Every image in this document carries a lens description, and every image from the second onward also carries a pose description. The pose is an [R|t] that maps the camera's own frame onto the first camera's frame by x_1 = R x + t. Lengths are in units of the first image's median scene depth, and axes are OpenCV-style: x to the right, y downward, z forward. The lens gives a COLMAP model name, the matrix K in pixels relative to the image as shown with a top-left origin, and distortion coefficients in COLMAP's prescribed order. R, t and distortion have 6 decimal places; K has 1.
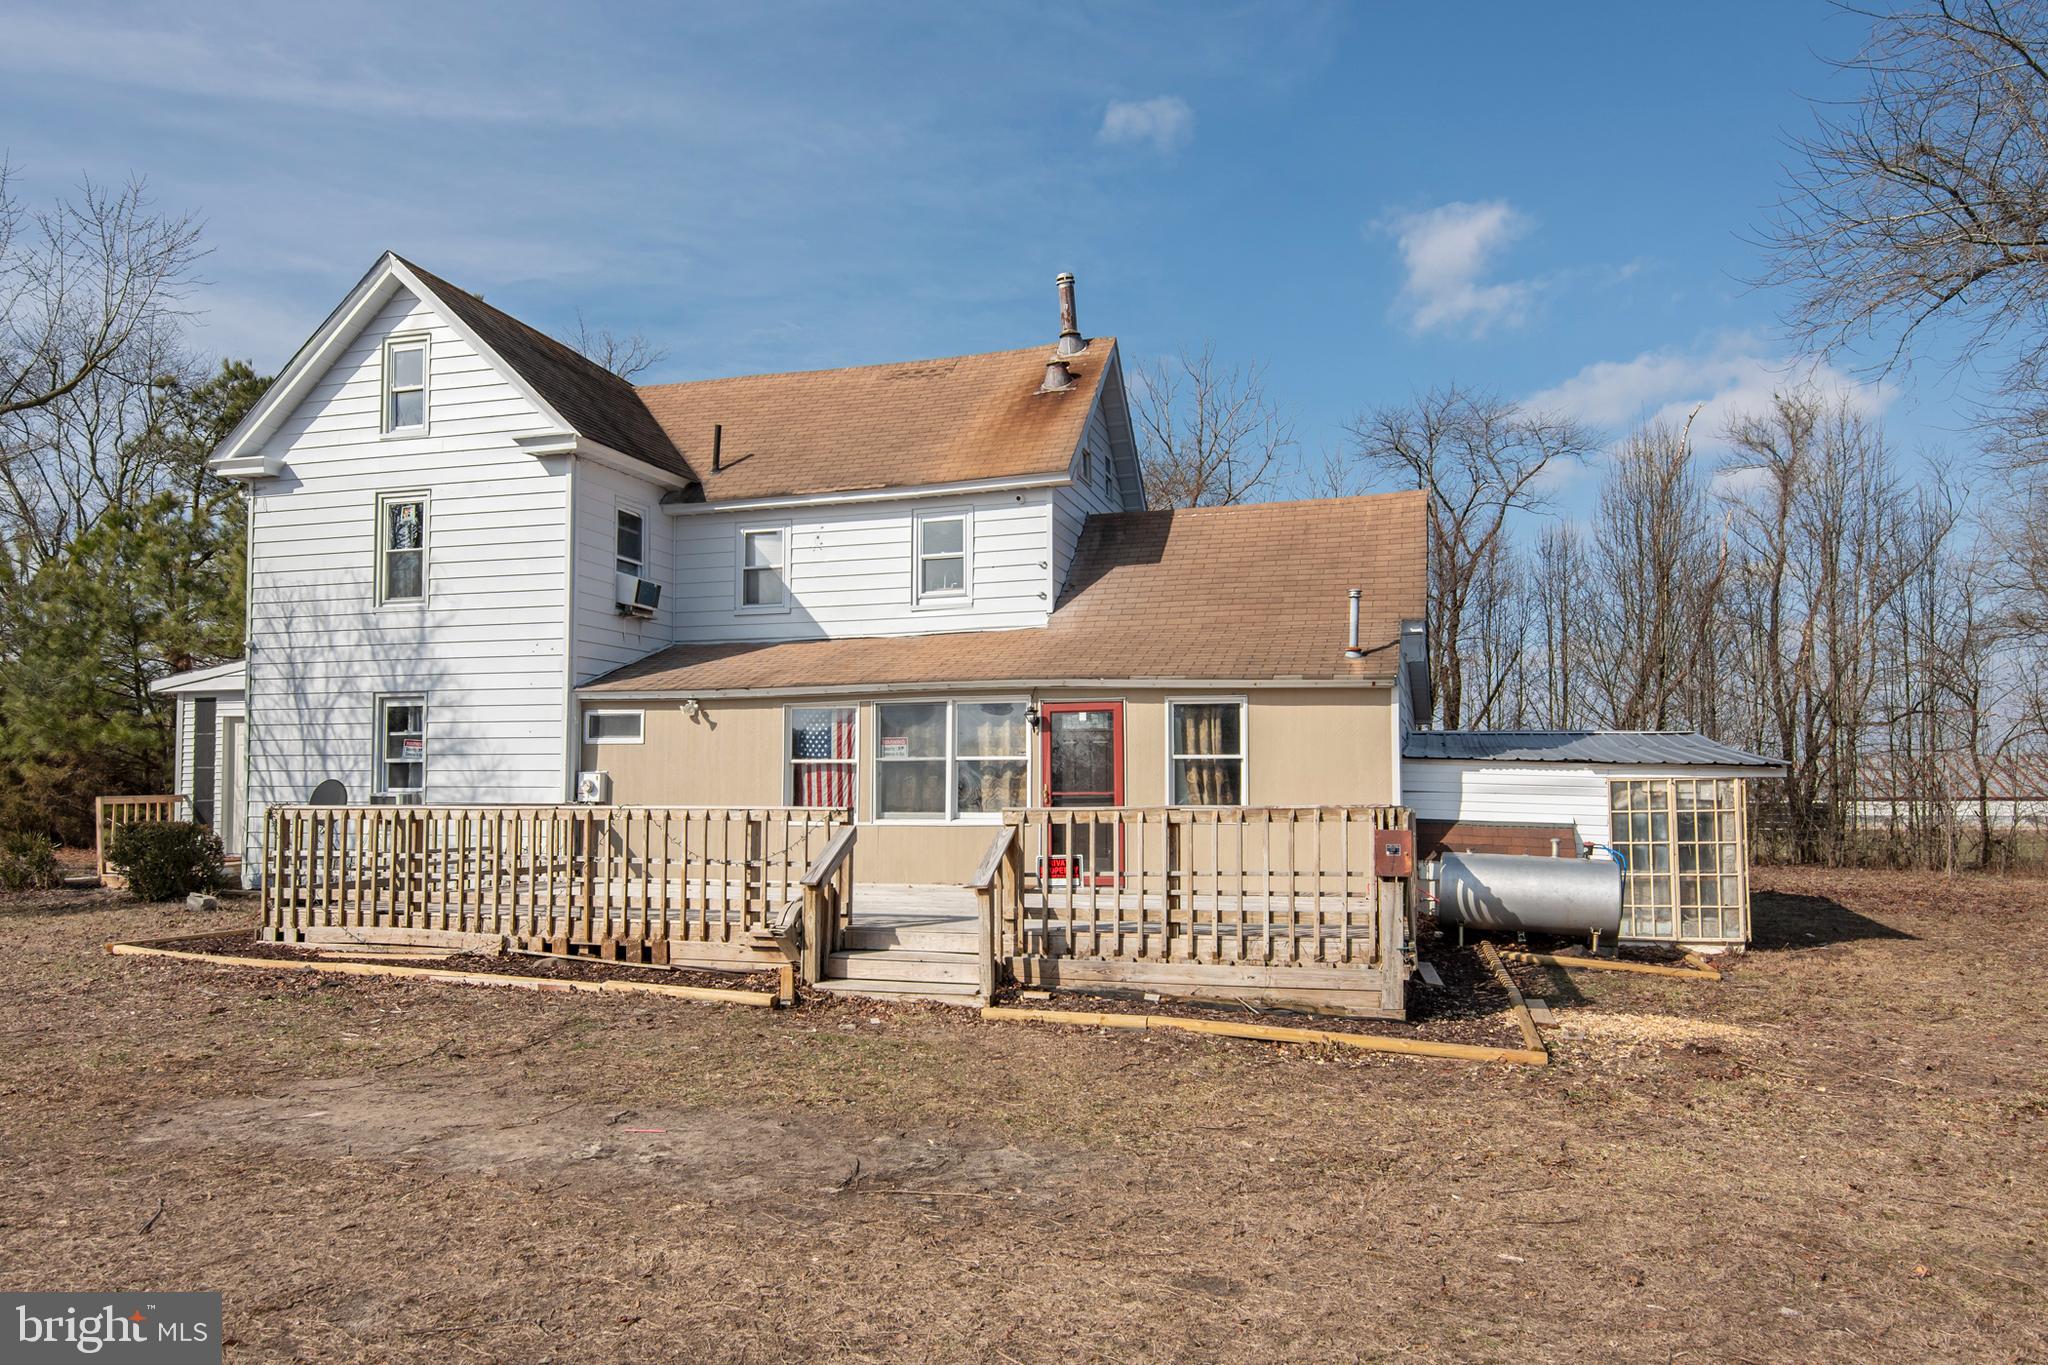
lens RADIAL K [[1301.0, 0, 989.7], [0, 1301.0, 730.1], [0, 0, 1]] dist [0.001659, -0.001300]
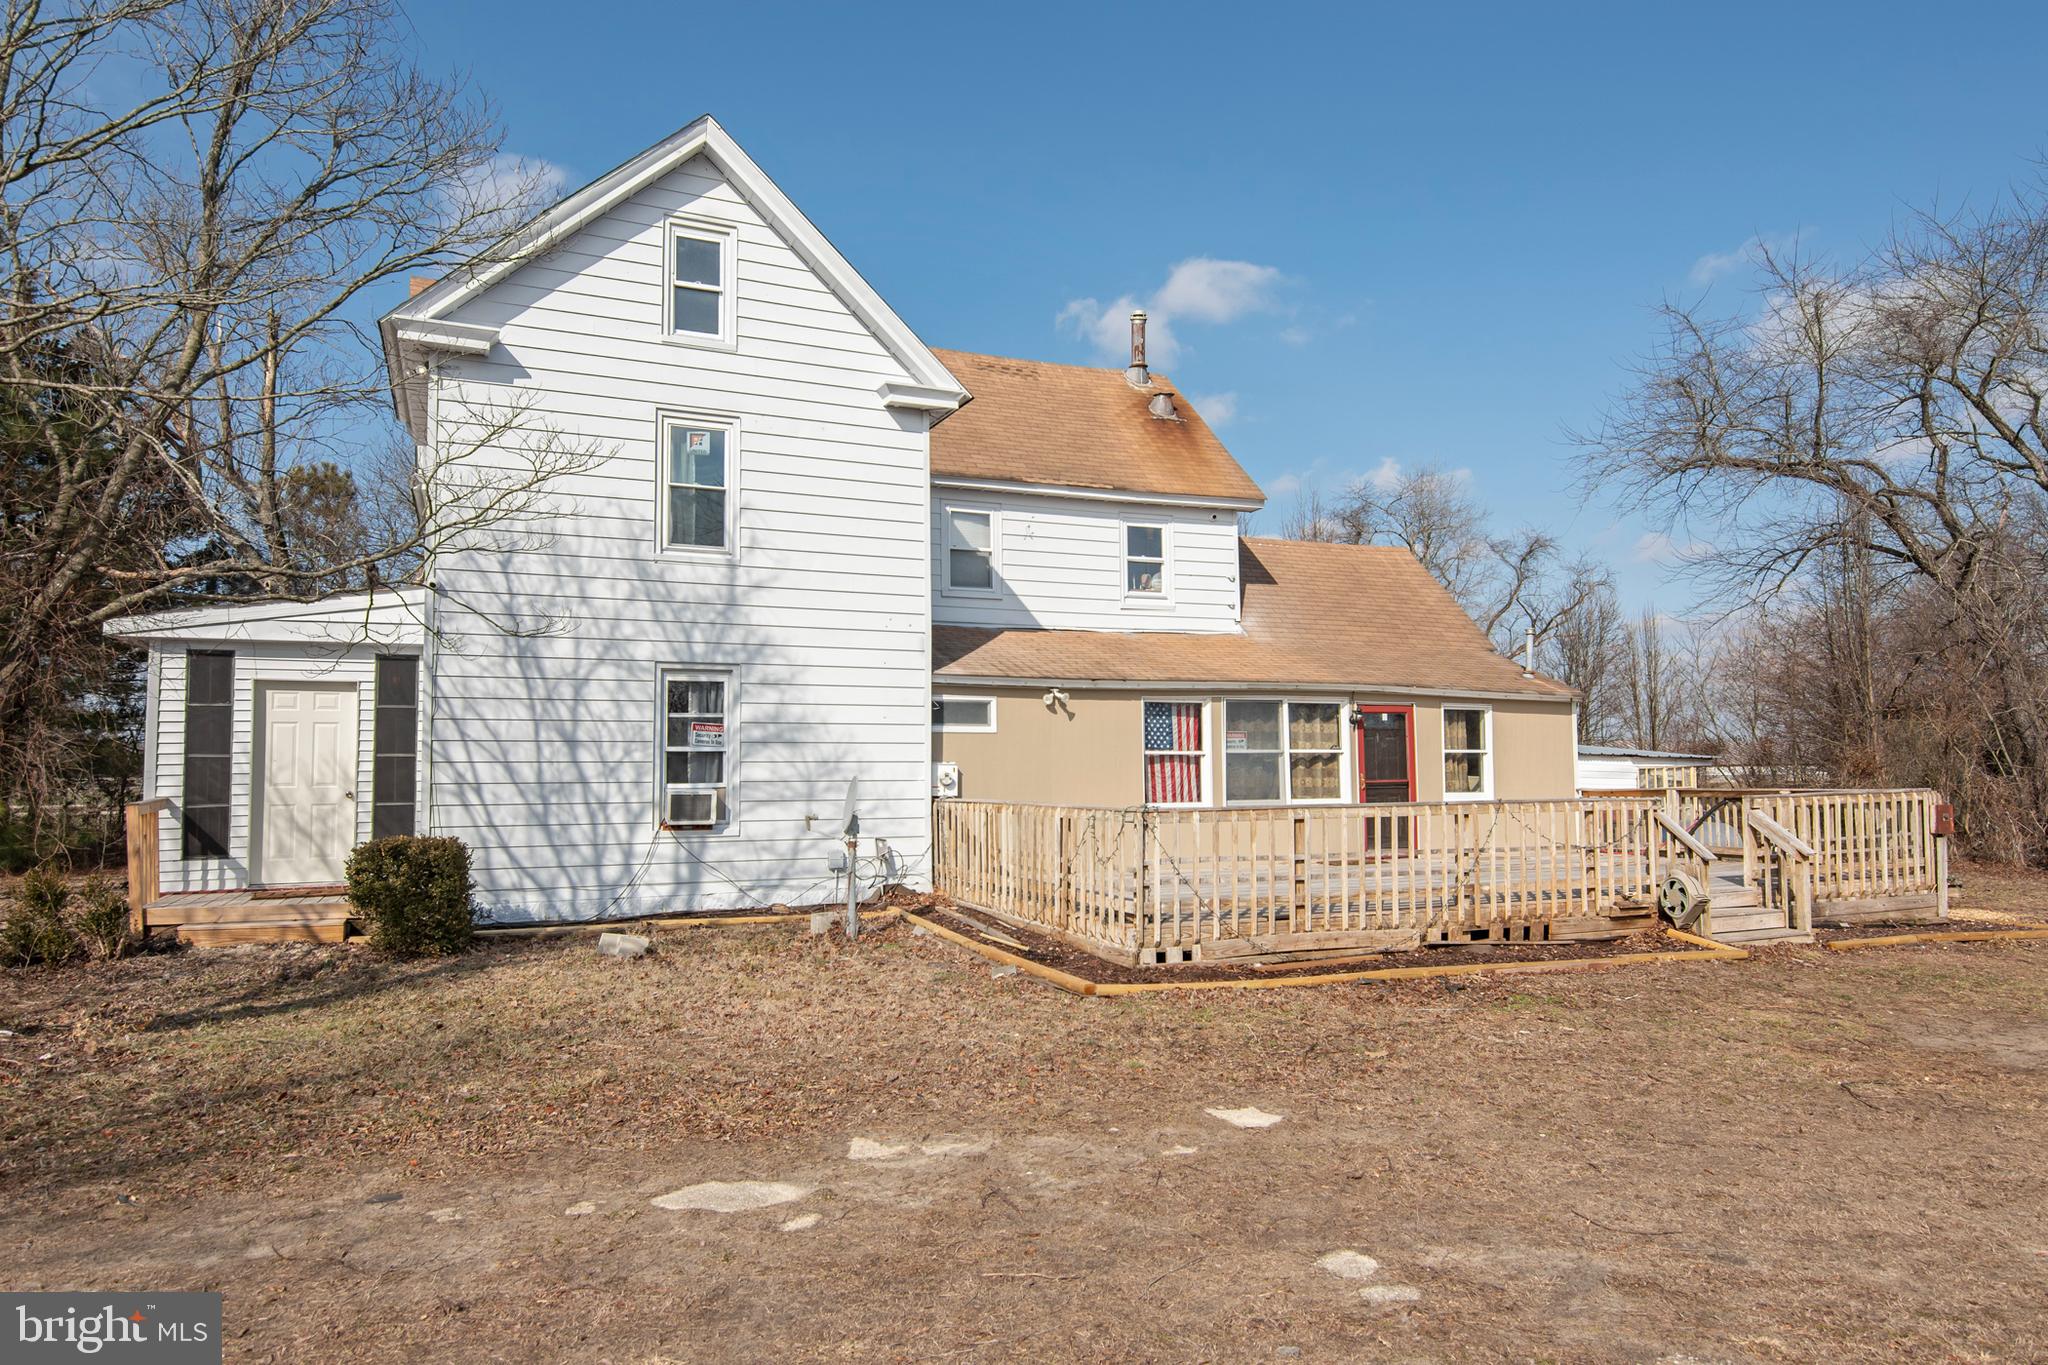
lens RADIAL K [[1272.5, 0, 1024.0], [0, 1272.5, 682.5], [0, 0, 1]] dist [0.003361, 0.000682]
pose [[0.756633, 0.037652, 0.652755, -0.813283], [-0.025413, 0.999280, -0.028183, -0.000649], [-0.653346, 0.004735, 0.757045, 0.279154]]
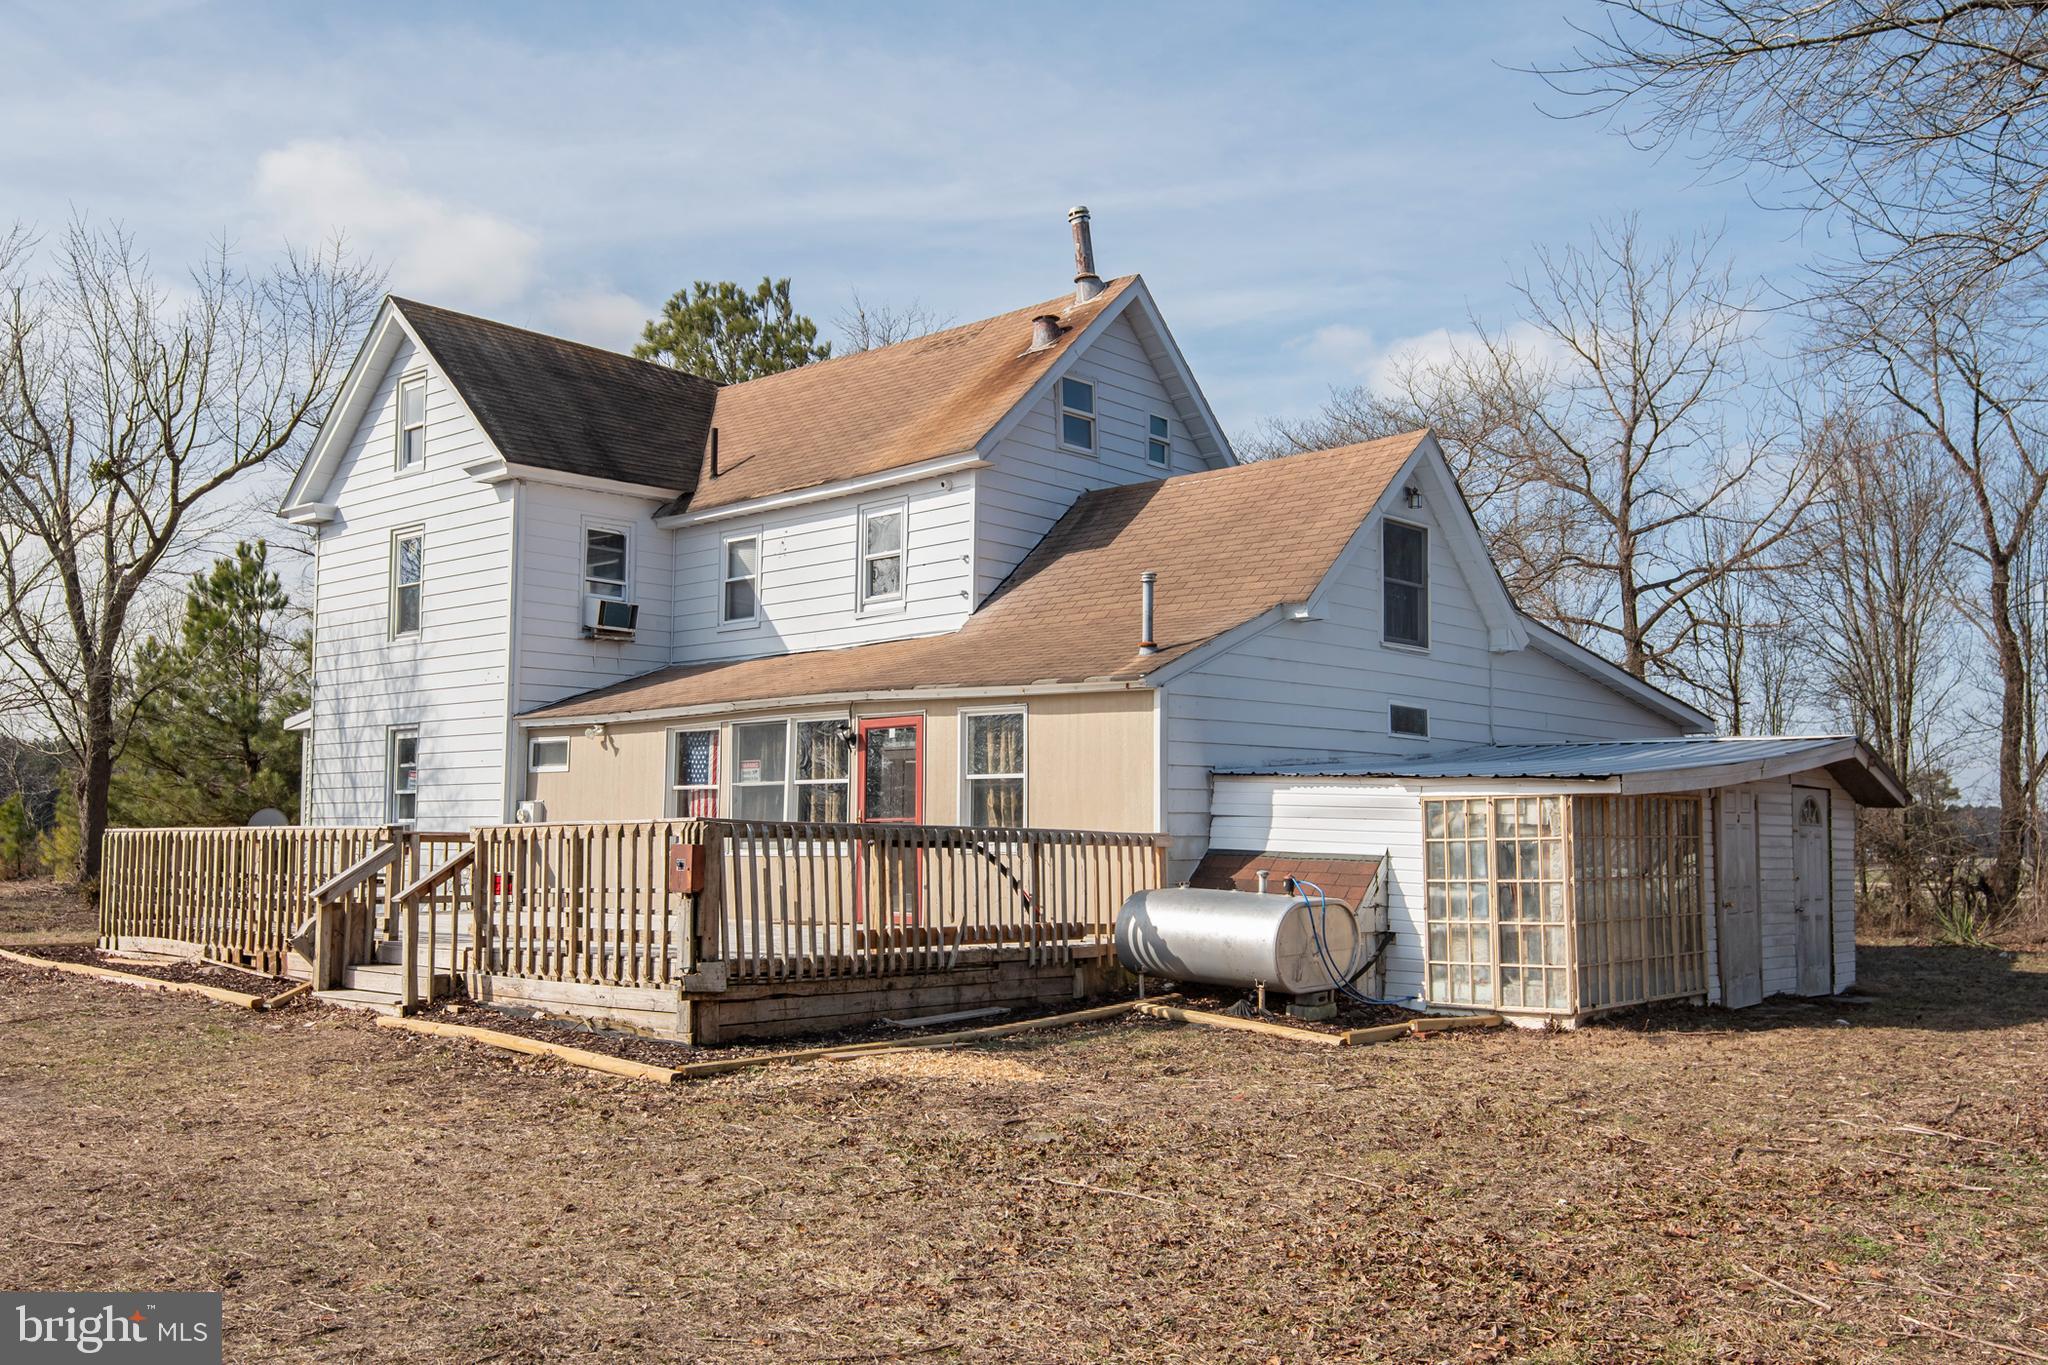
lens RADIAL K [[1720.2, 0, 1024.7], [0, 1720.2, 714.5], [0, 0, 1]] dist [0.007934, 0.003071]
pose [[0.911412, -0.027528, -0.410573, 0.543854], [0.016316, 0.999393, -0.030787, 0.012476], [0.411171, 0.021361, 0.911308, -0.025877]]
